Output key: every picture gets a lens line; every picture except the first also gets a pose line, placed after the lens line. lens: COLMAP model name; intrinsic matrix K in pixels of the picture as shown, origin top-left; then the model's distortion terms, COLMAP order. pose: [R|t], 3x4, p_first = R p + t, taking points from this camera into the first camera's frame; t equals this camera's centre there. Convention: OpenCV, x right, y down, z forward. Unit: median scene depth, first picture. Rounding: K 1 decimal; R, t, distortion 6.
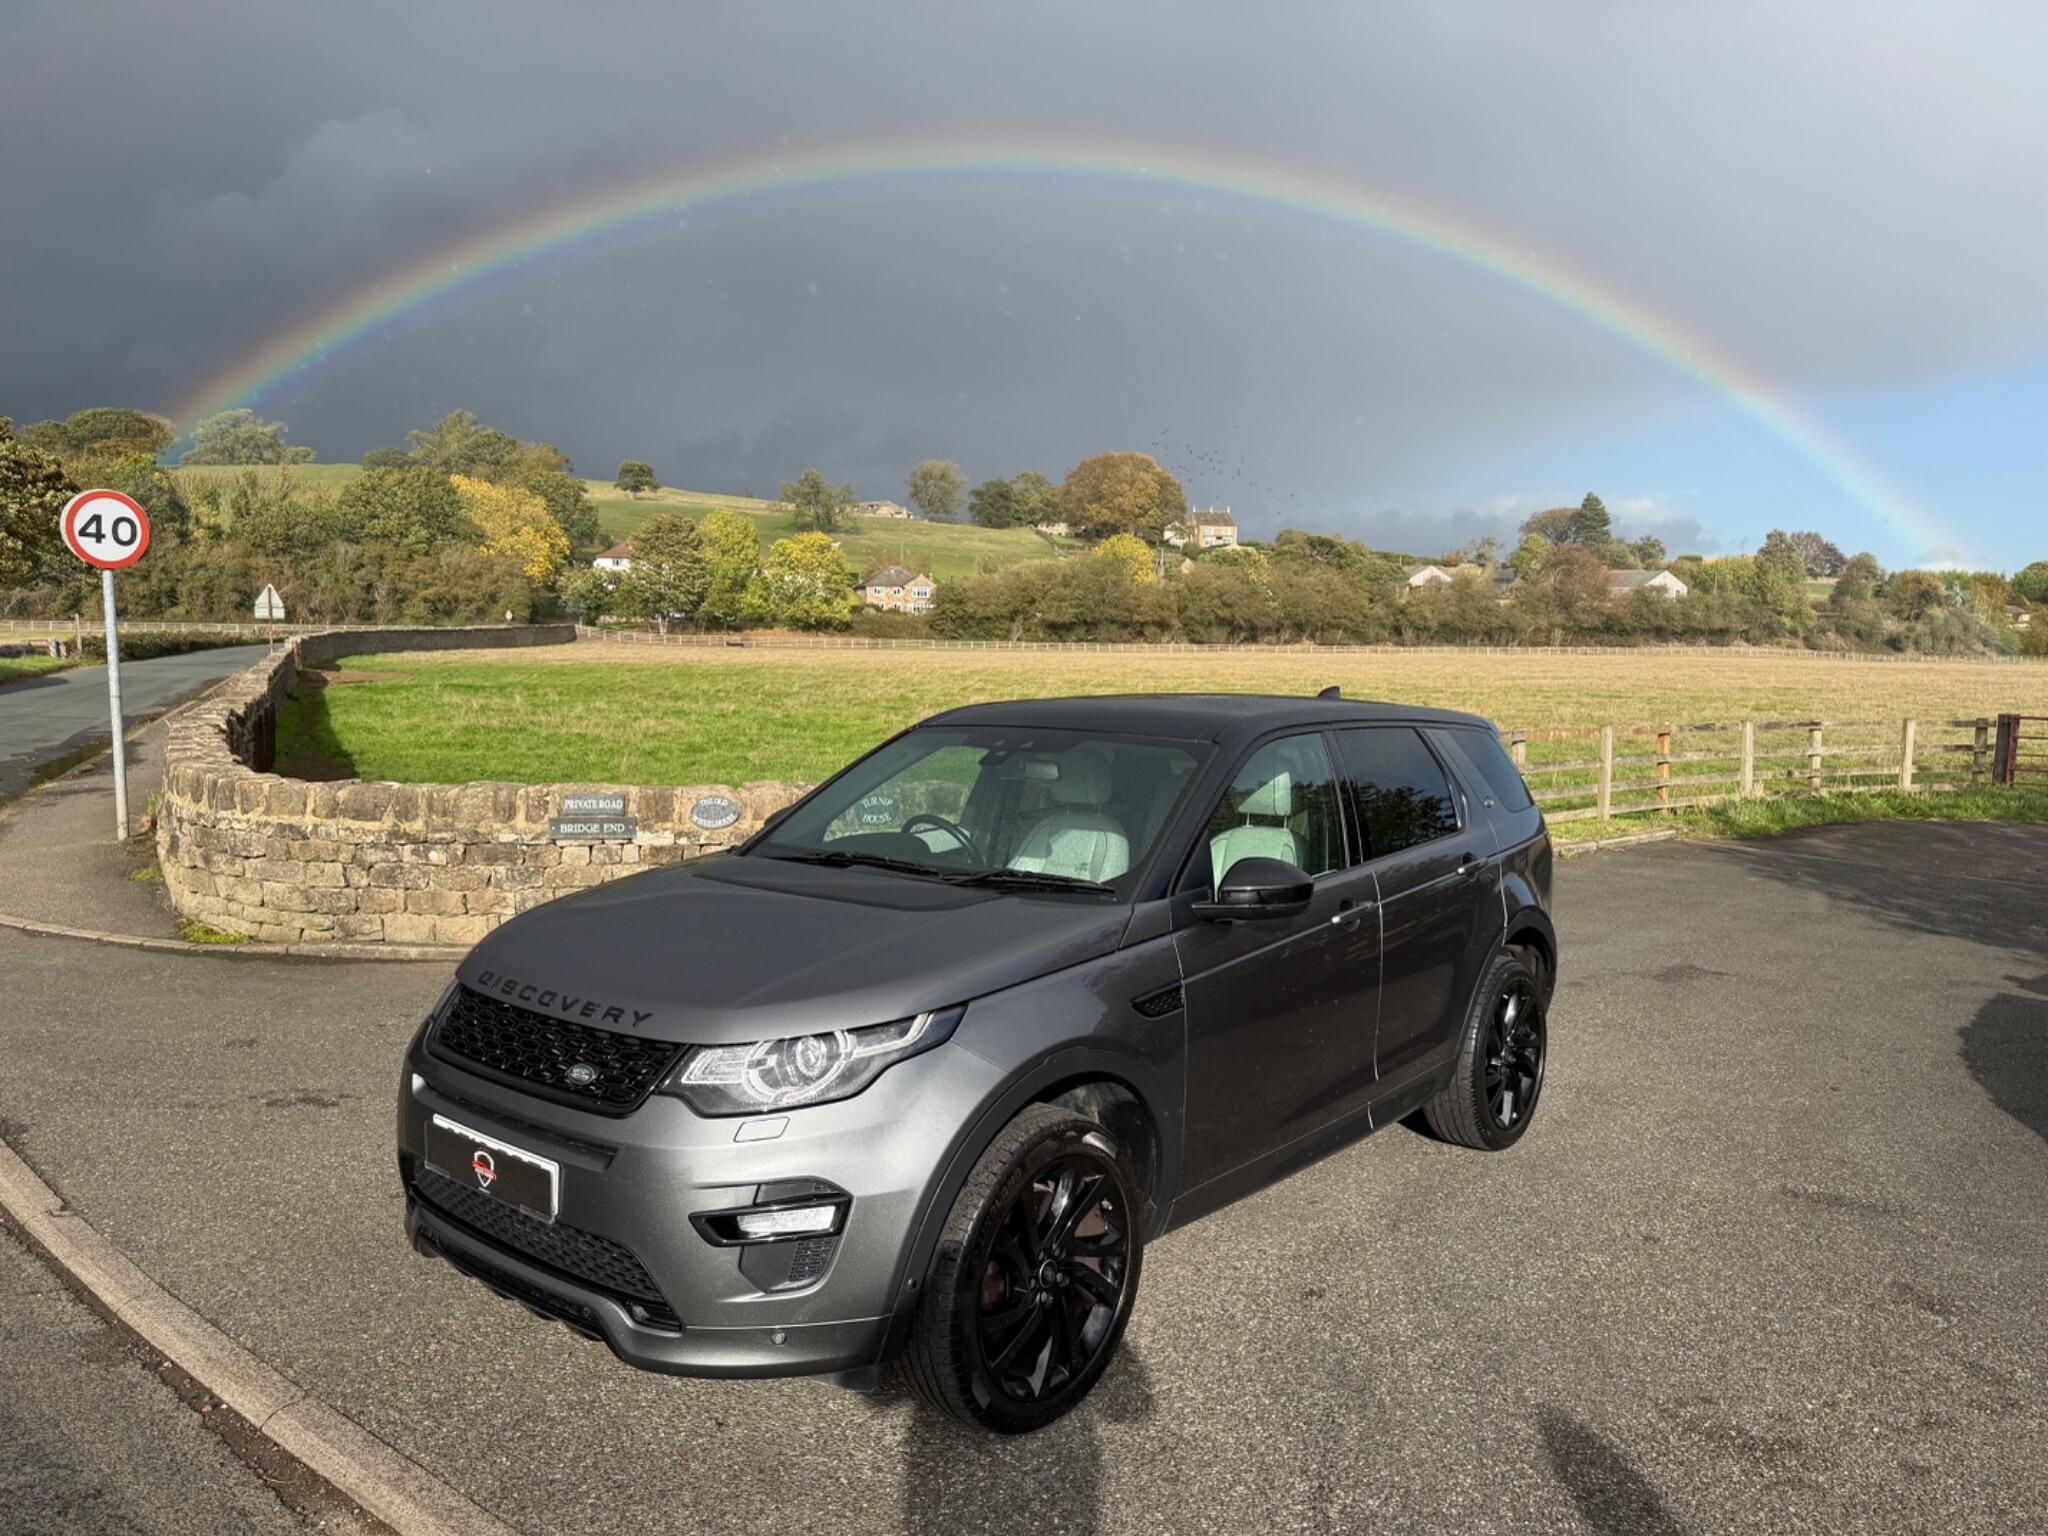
lens RADIAL K [[1422.1, 0, 1017.4], [0, 1422.1, 779.9], [0, 0, 1]] dist [0.044345, -0.054062]
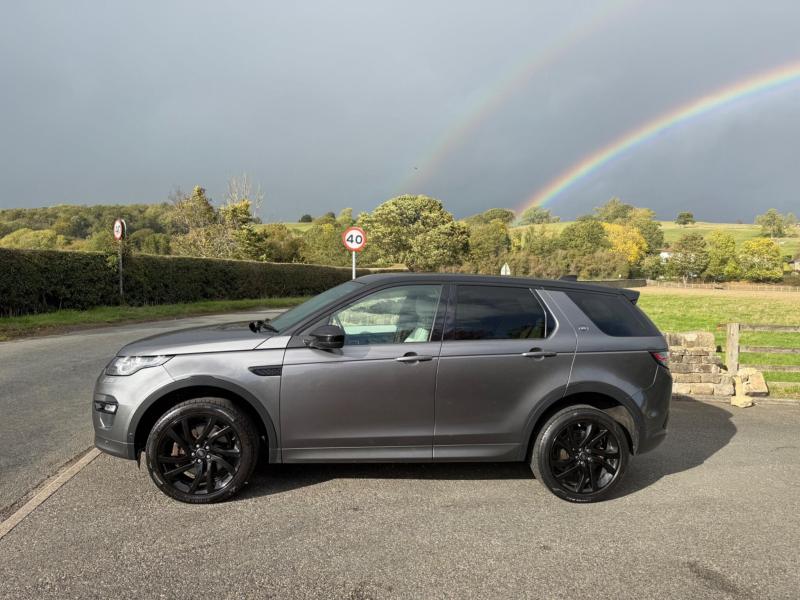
lens RADIAL K [[555.5, 0, 393.7], [0, 555.5, 299.2], [0, 0, 1]] dist [0.044345, -0.054062]
pose [[0.733741, 0.029502, -0.678788, 0.320888], [-0.080232, 0.995829, -0.043445, 0.015160], [0.674675, 0.086338, 0.733048, 0.116675]]
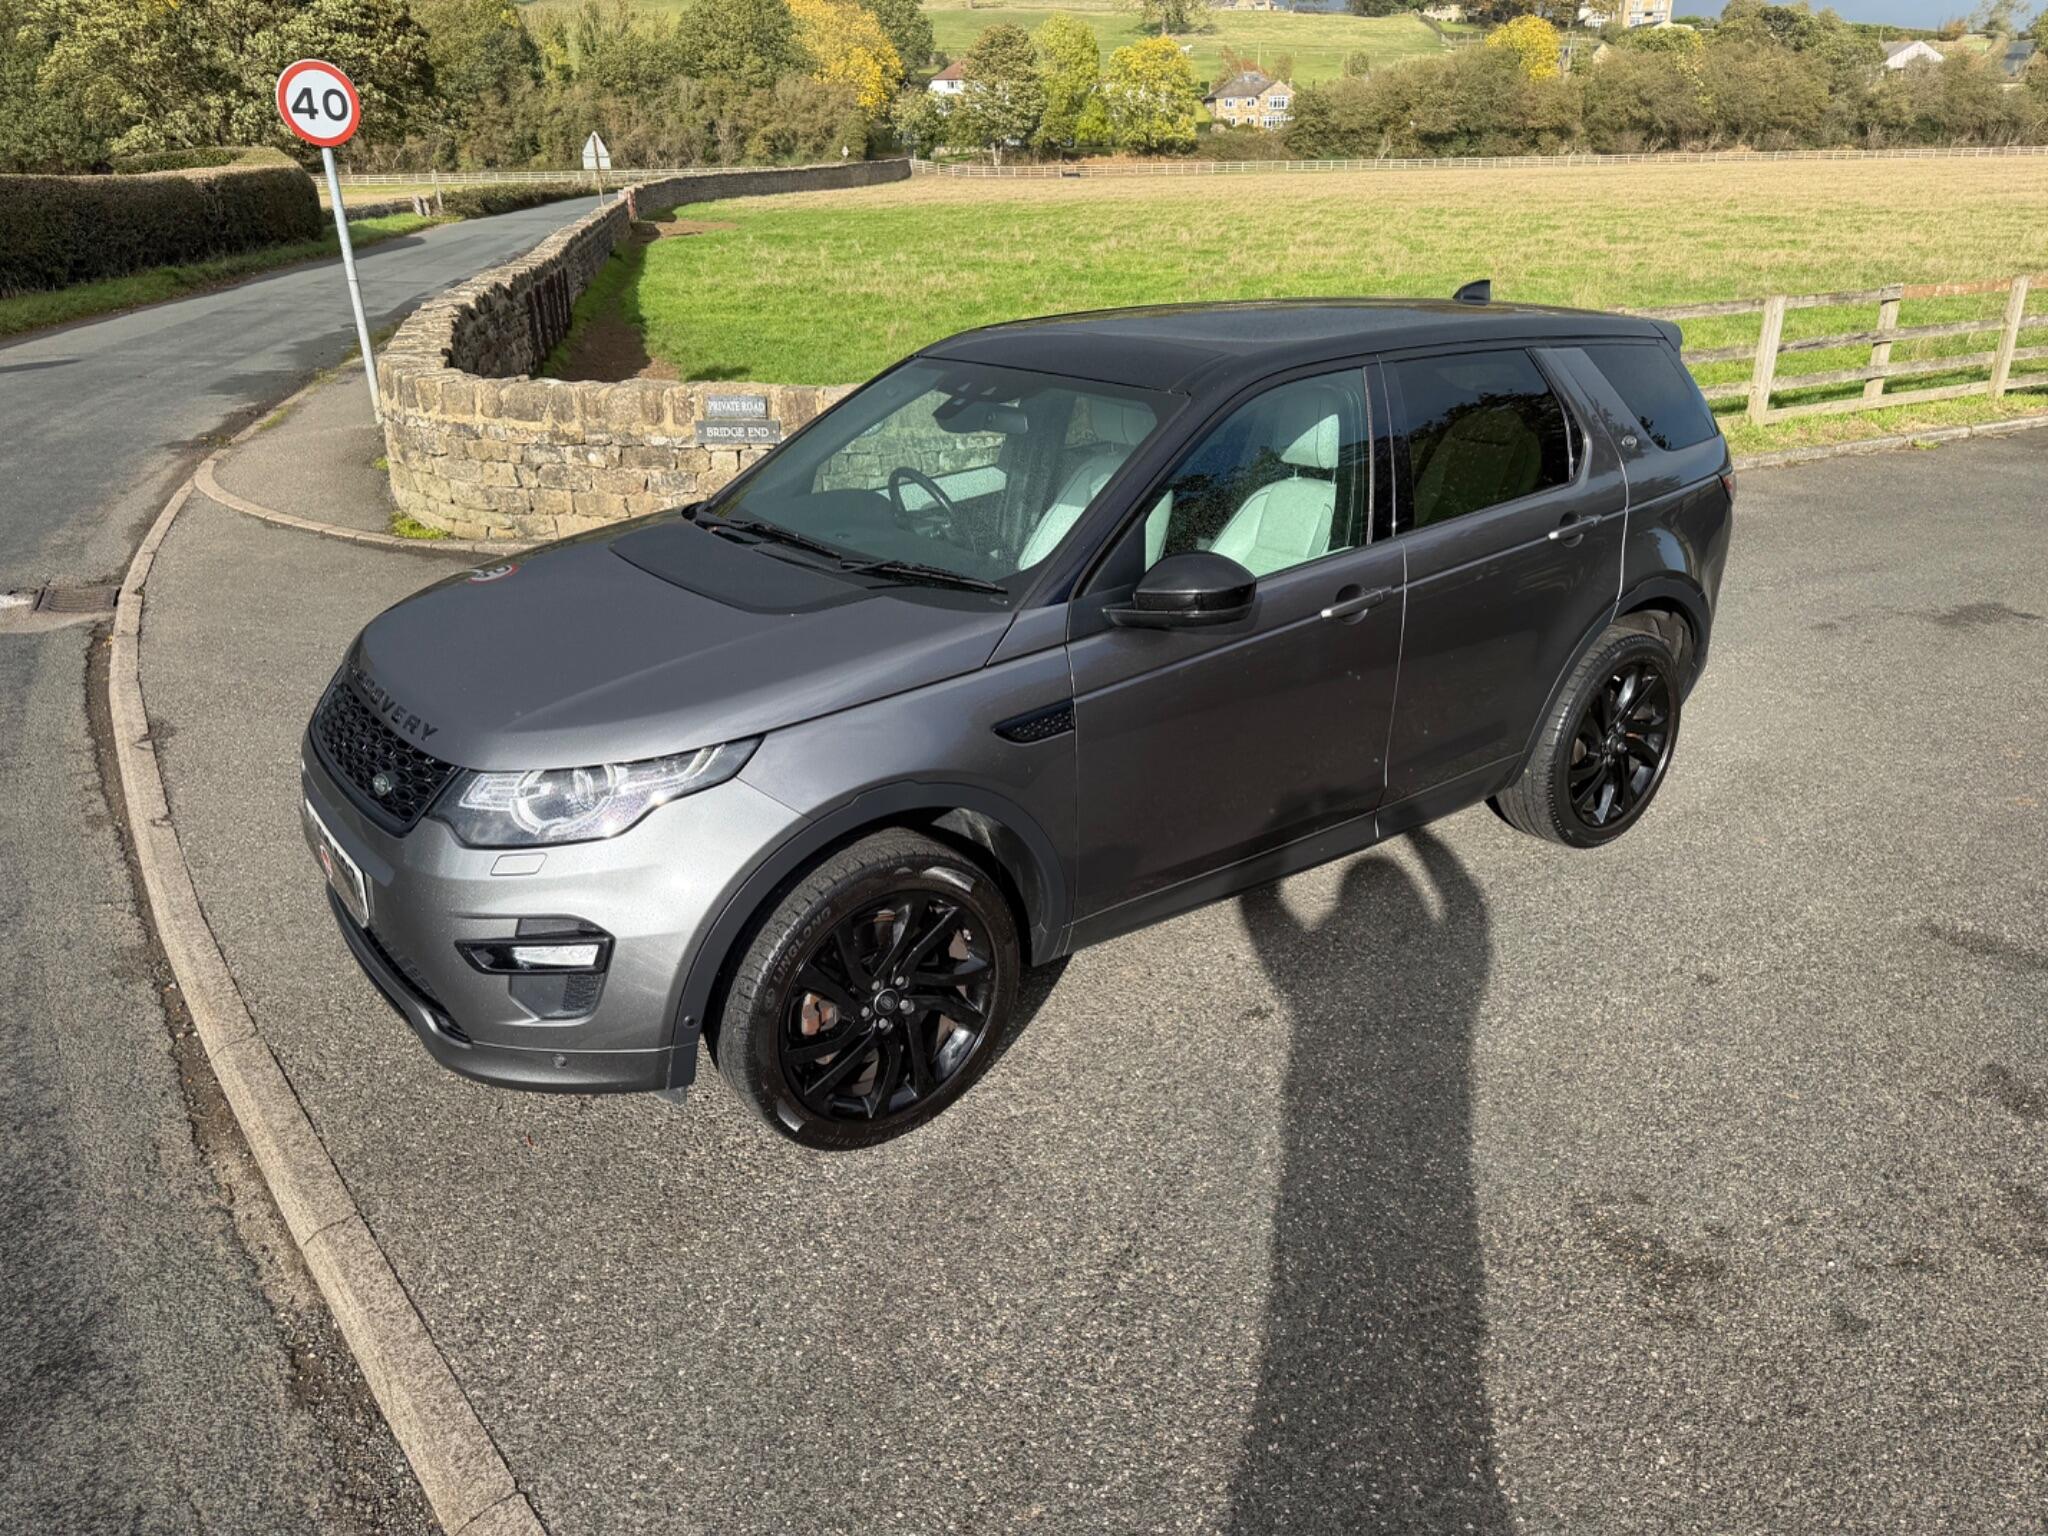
lens RADIAL K [[1422.1, 0, 1015.7], [0, 1422.1, 771.7], [0, 0, 1]] dist [0.044345, -0.054062]
pose [[0.971107, 0.061714, -0.230528, 0.092754], [0.010110, 0.954478, 0.298109, -0.024248], [0.238432, -0.291826, 0.926276, 0.057128]]
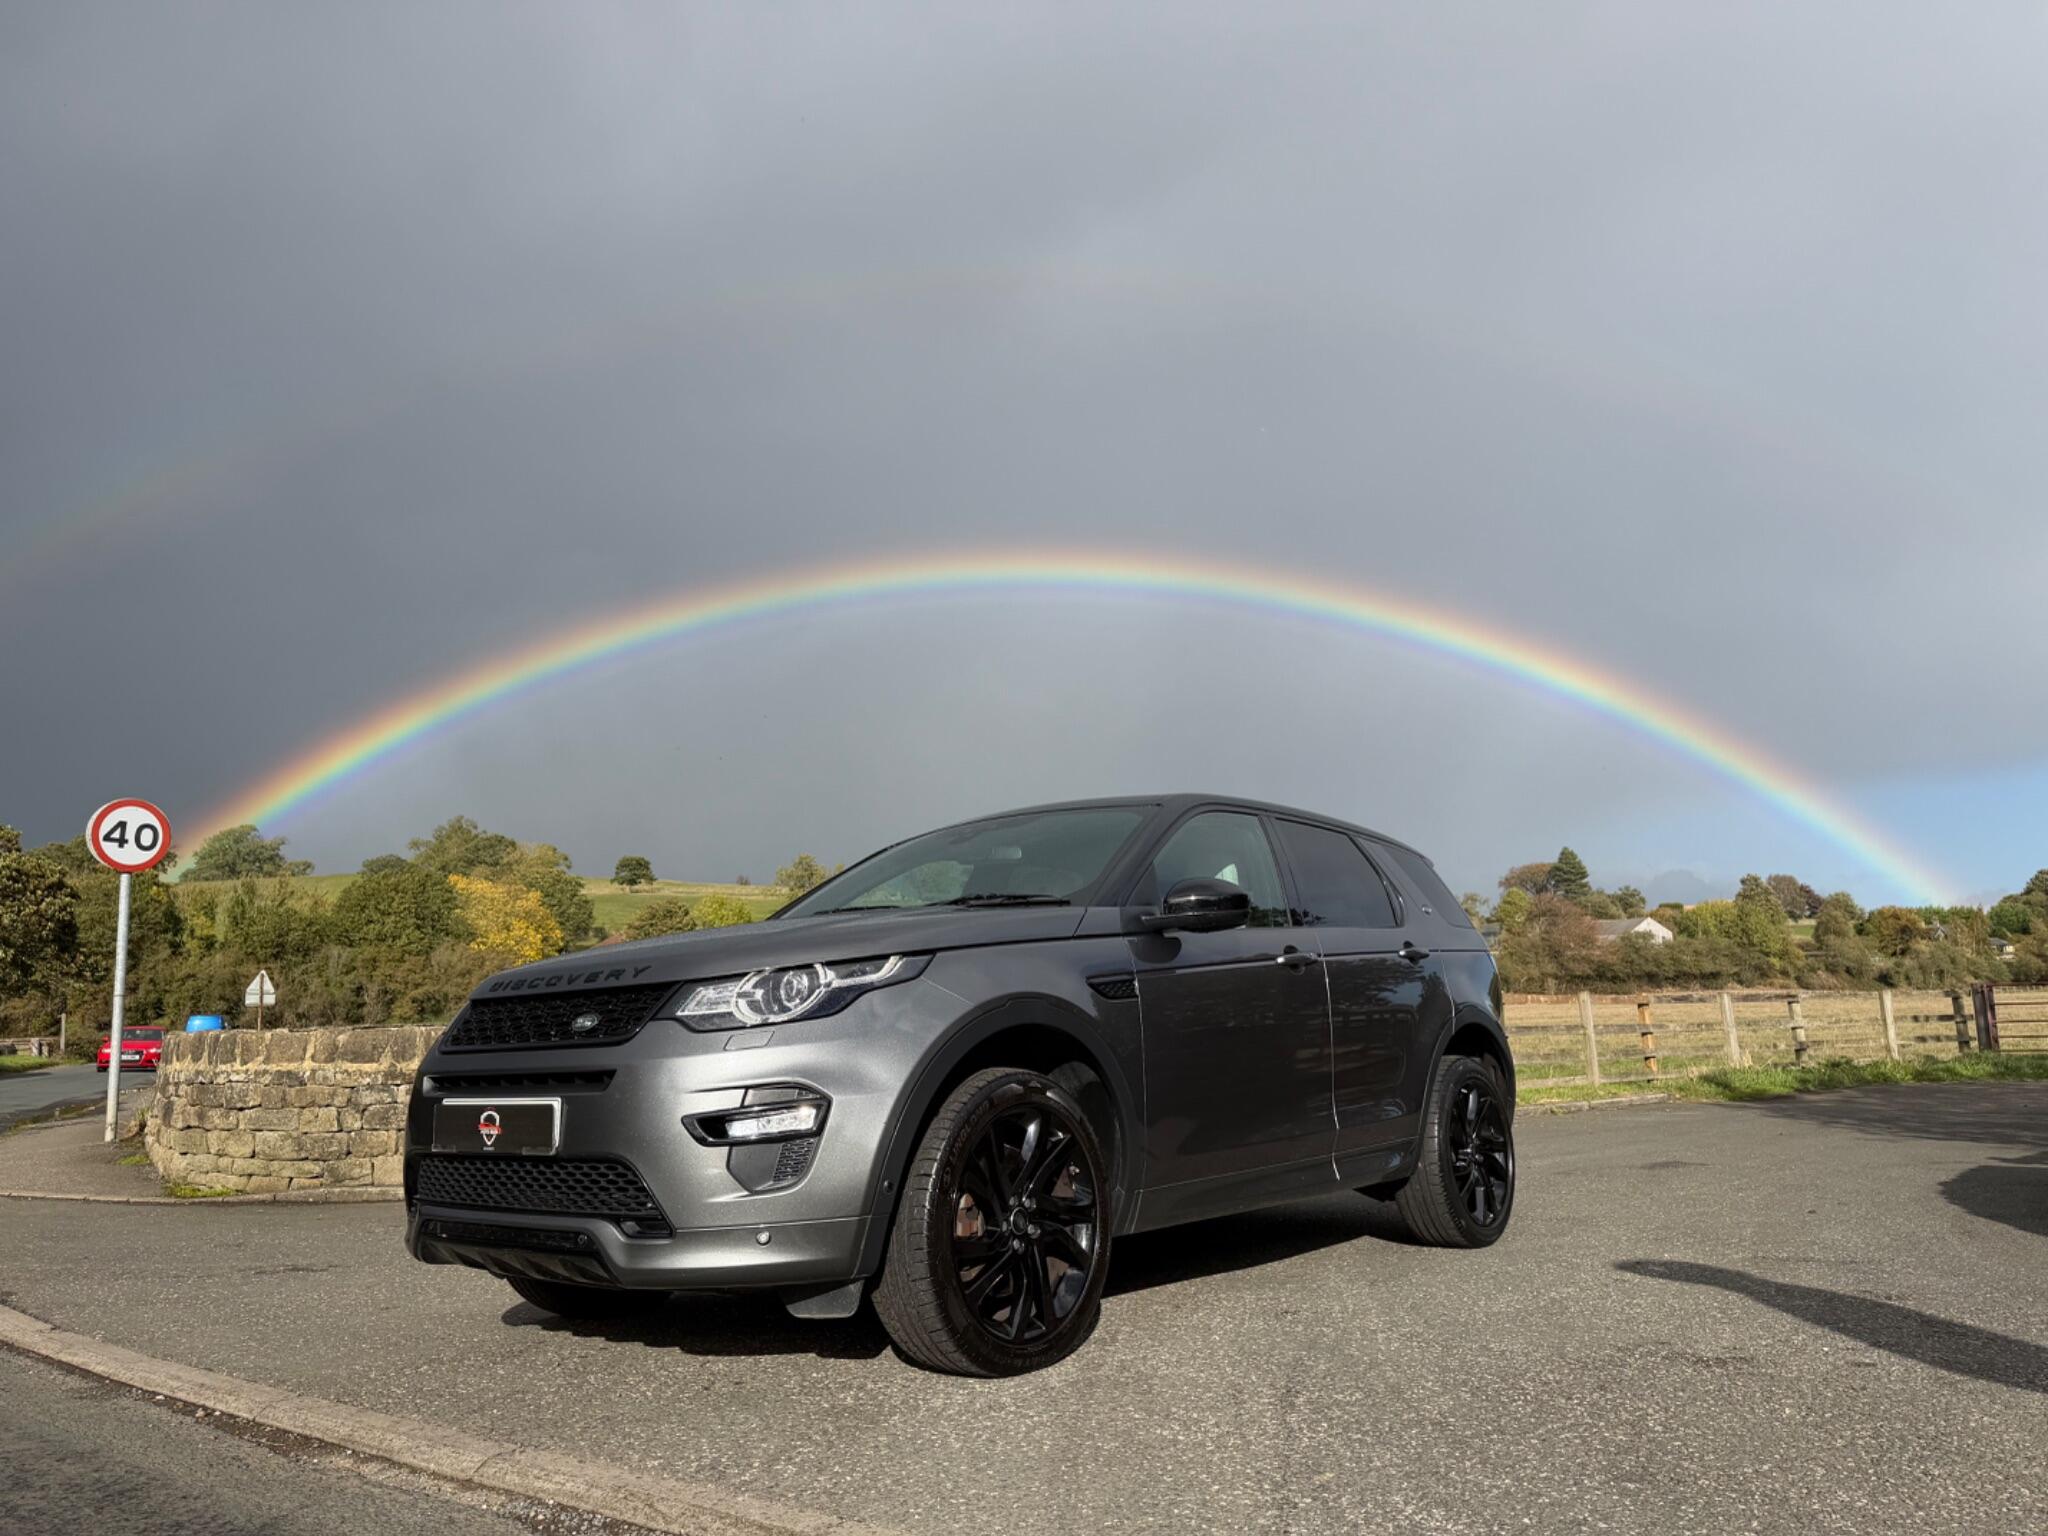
lens RADIAL K [[1422.1, 0, 1031.8], [0, 1422.1, 777.0], [0, 0, 1]] dist [0.044345, -0.054062]
pose [[0.998831, -0.043989, 0.020062, 0.006958], [0.047716, 0.963779, -0.262401, 0.091072], [-0.007793, 0.263051, 0.964750, -0.031924]]
